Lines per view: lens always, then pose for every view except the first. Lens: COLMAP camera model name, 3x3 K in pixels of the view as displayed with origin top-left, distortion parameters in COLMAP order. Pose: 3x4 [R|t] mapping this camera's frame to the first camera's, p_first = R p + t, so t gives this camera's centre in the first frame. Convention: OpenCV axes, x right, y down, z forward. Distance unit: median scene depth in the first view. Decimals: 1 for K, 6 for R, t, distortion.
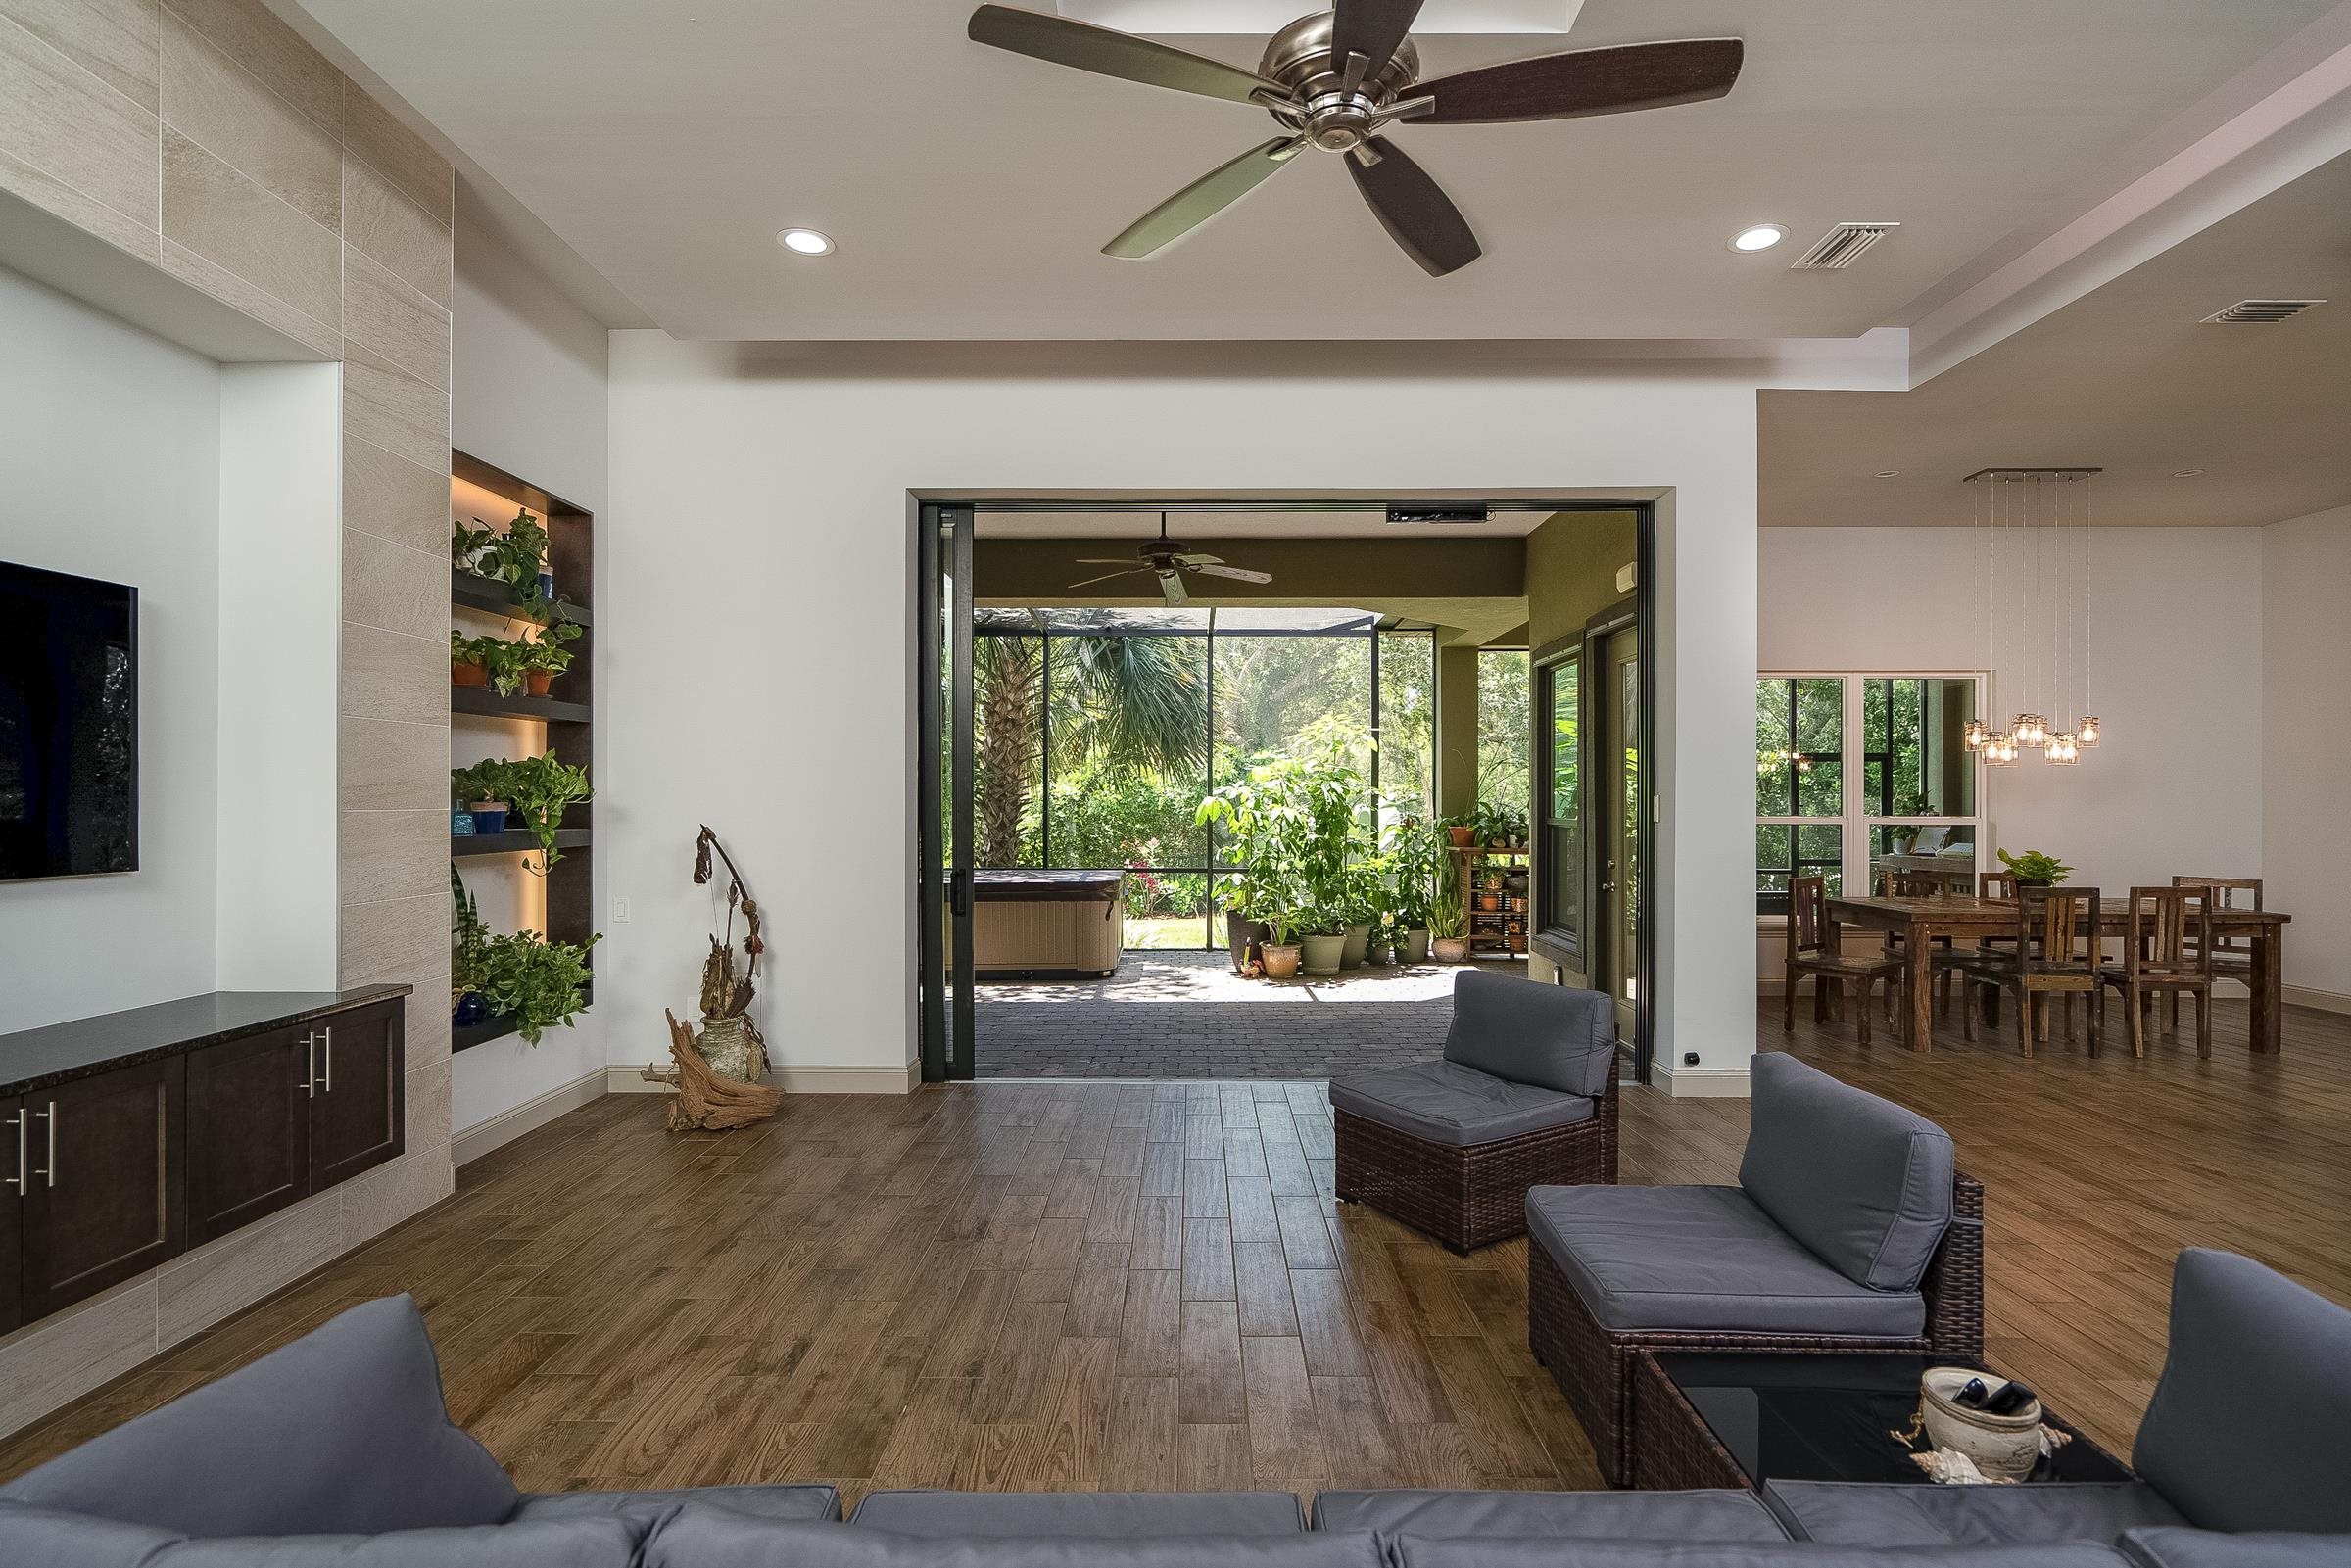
lens RADIAL K [[1086.8, 0, 1179.7], [0, 1086.8, 787.4], [0, 0, 1]] dist [0.000528, 0.000349]
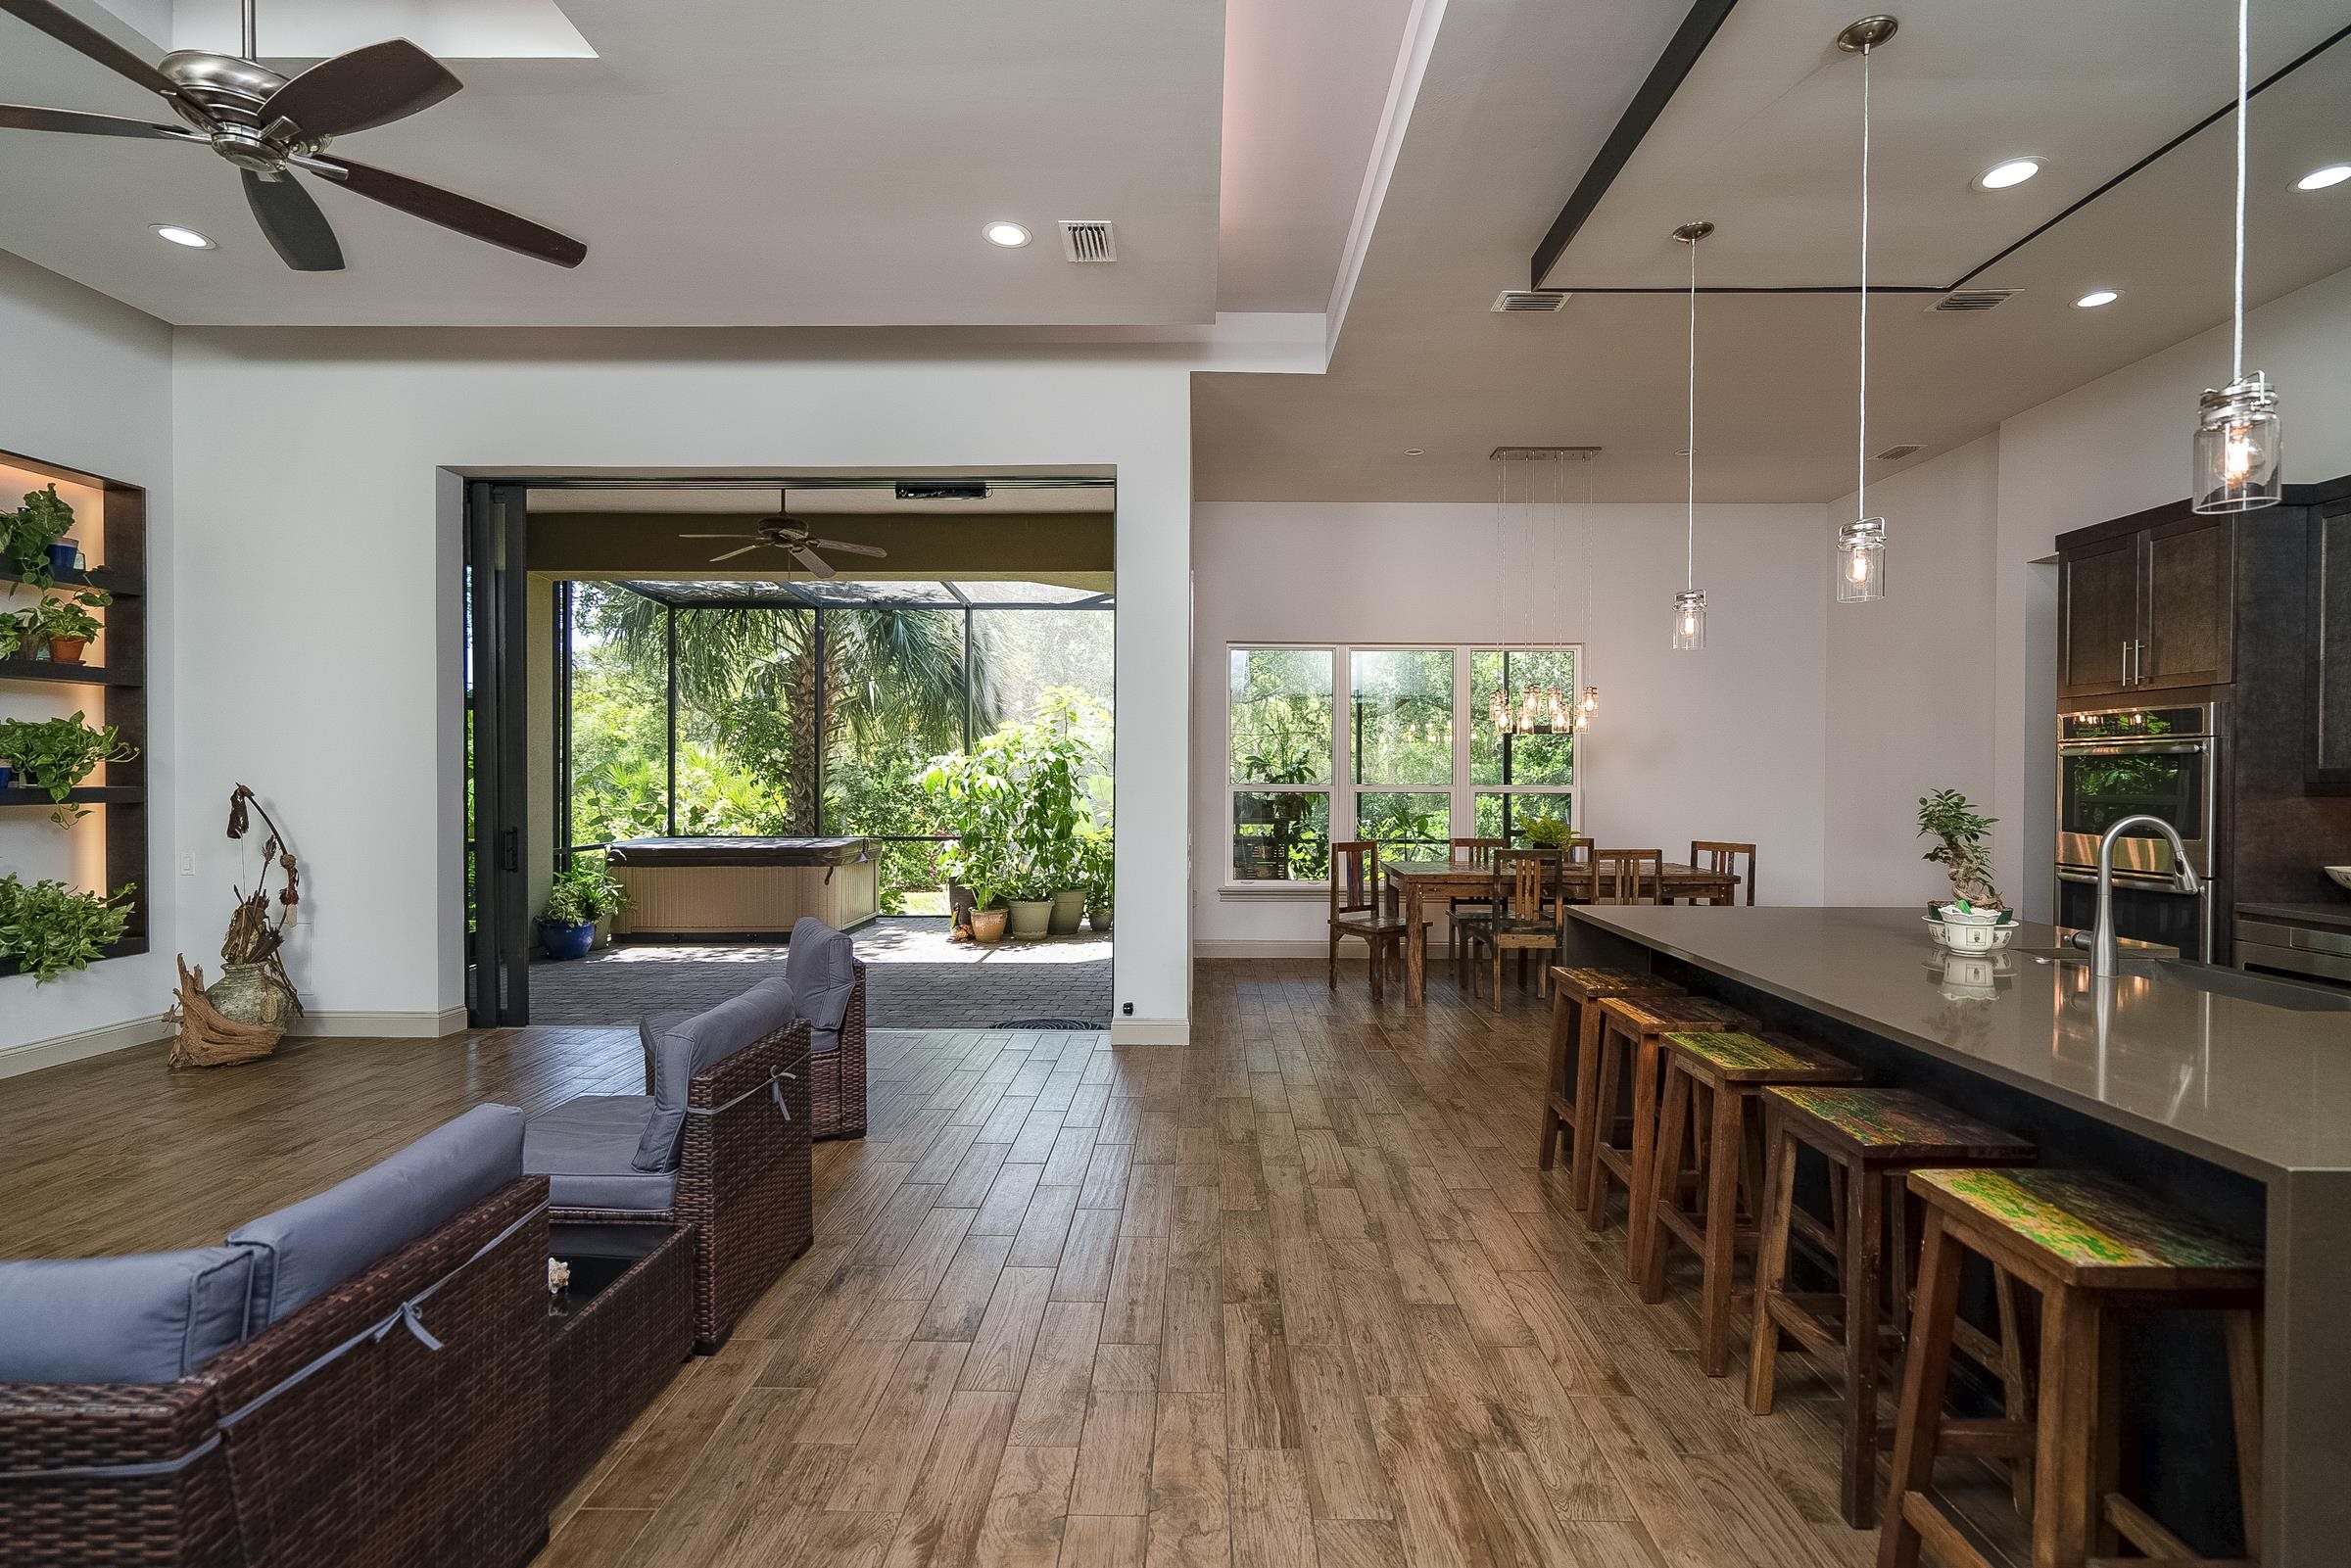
lens RADIAL K [[1088.2, 0, 1116.1], [0, 1088.2, 778.0], [0, 0, 1]] dist [0.001014, 0.000404]
pose [[0.999852, 0.004699, -0.016552, 0.424913], [-0.004476, 0.999899, 0.013466, 0.010373], [0.016613, -0.013390, 0.999772, -0.050450]]
